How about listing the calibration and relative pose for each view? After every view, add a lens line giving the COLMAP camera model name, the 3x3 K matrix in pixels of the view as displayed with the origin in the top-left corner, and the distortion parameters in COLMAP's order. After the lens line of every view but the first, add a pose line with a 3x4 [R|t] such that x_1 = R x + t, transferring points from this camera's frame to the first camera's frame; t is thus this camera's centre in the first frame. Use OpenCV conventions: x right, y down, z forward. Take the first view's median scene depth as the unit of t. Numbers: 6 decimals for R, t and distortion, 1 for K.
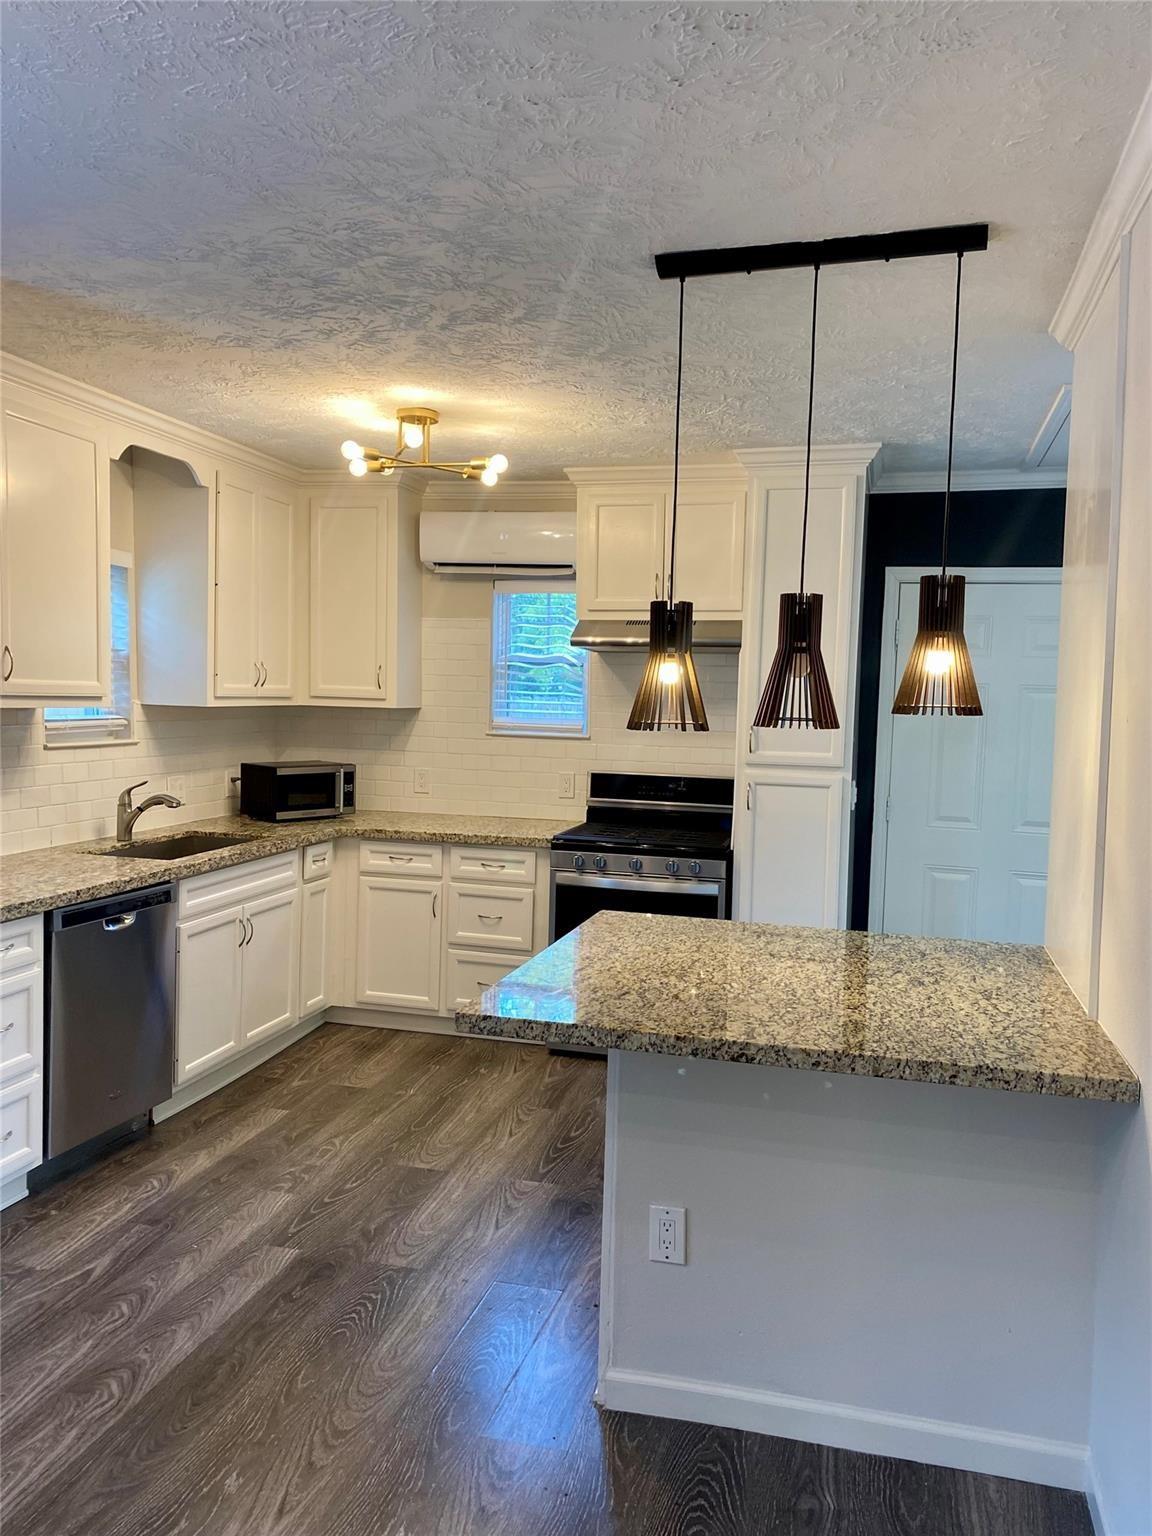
lens RADIAL K [[1166.5, 0, 576.0], [0, 1166.5, 768.0], [0, 0, 1]] dist [0.126484, -0.211786]
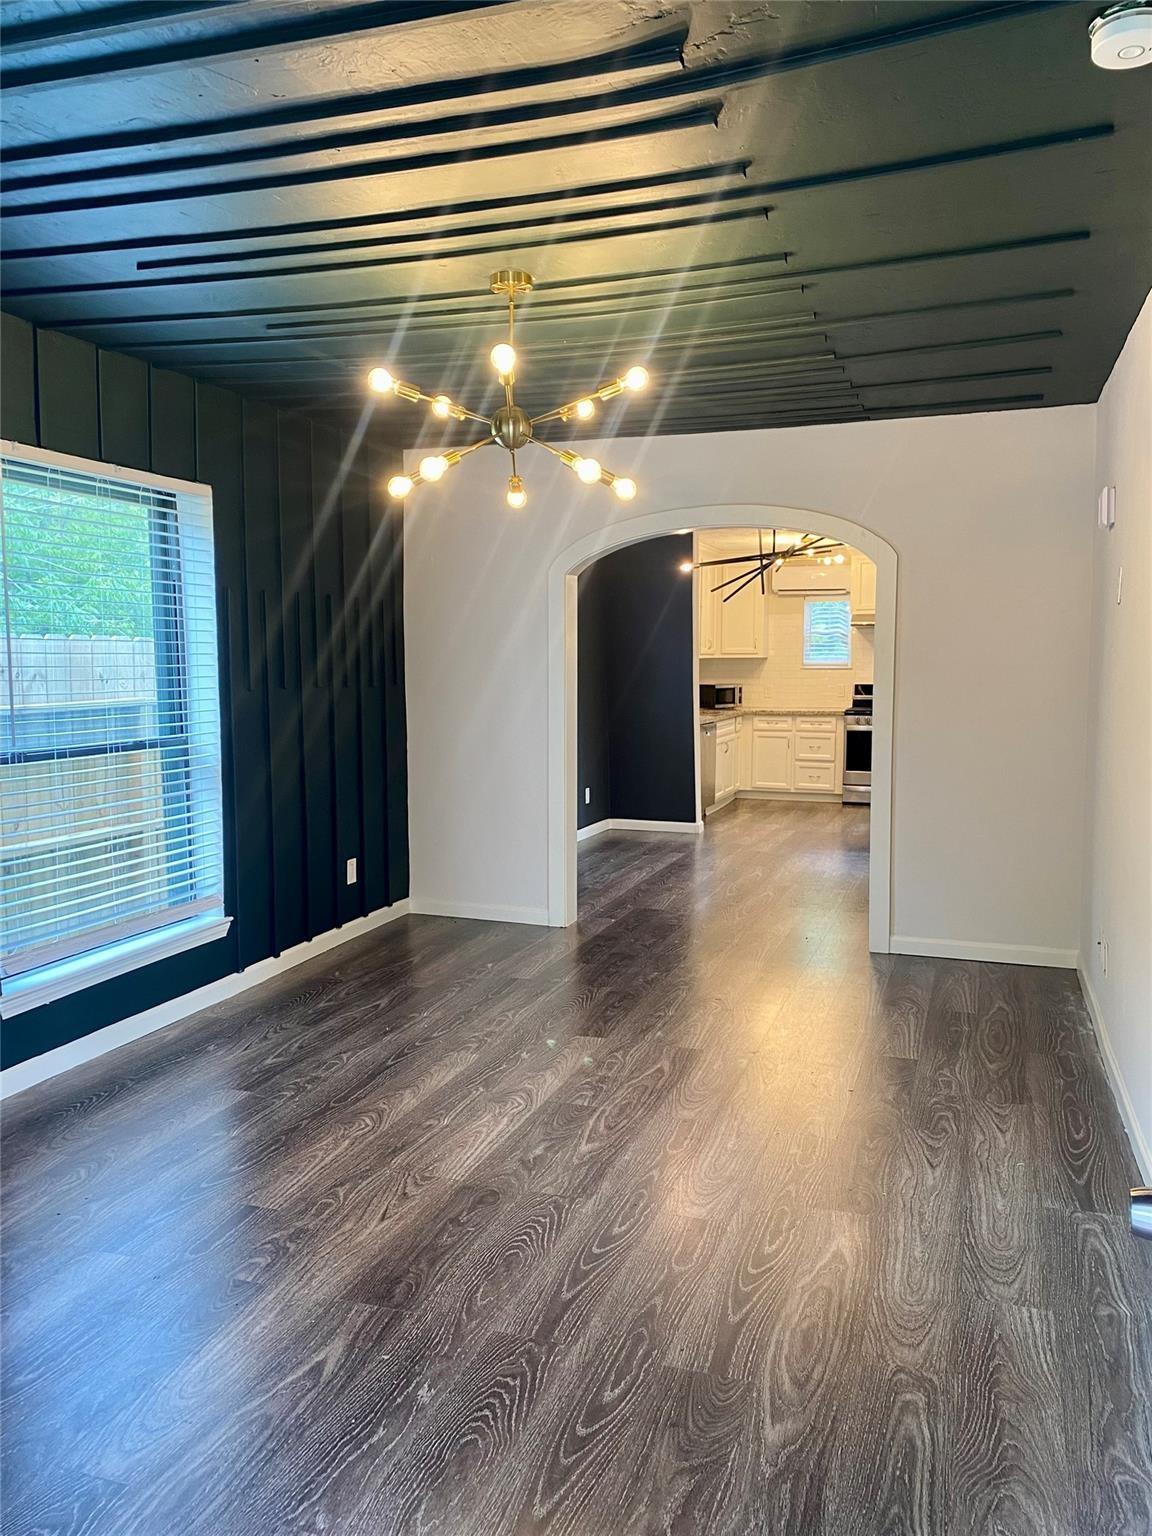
lens RADIAL K [[1208.0, 0, 576.0], [0, 1208.0, 768.0], [0, 0, 1]] dist [0.327762, 0.000285]
pose [[0.996361, -0.018570, -0.083189, -0.352627], [0.020519, 0.999533, 0.022642, 0.108514], [0.082730, -0.024267, 0.996277, -1.482345]]
